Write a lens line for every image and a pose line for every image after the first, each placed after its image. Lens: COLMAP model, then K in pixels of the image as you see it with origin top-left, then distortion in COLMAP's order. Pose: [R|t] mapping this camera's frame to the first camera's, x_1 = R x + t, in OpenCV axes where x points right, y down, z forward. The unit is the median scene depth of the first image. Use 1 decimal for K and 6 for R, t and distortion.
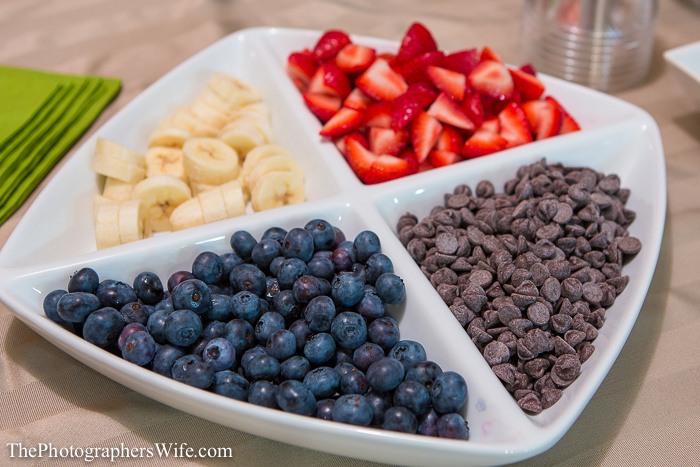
lens RADIAL K [[875.0, 0, 350.0], [0, 875.0, 233.5], [0, 0, 1]] dist [-0.007571, -0.022256]
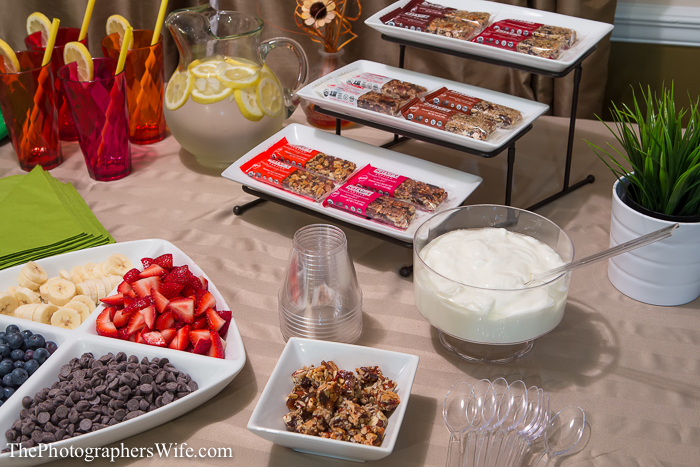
lens RADIAL K [[875.0, 0, 350.0], [0, 875.0, 233.5], [0, 0, 1]] dist [-0.007571, -0.022256]
pose [[0.736675, 0.318951, -0.596306, 1.475186], [-0.387654, 0.921697, 0.014089, -0.489857], [0.554107, 0.220781, 0.802634, -0.290603]]
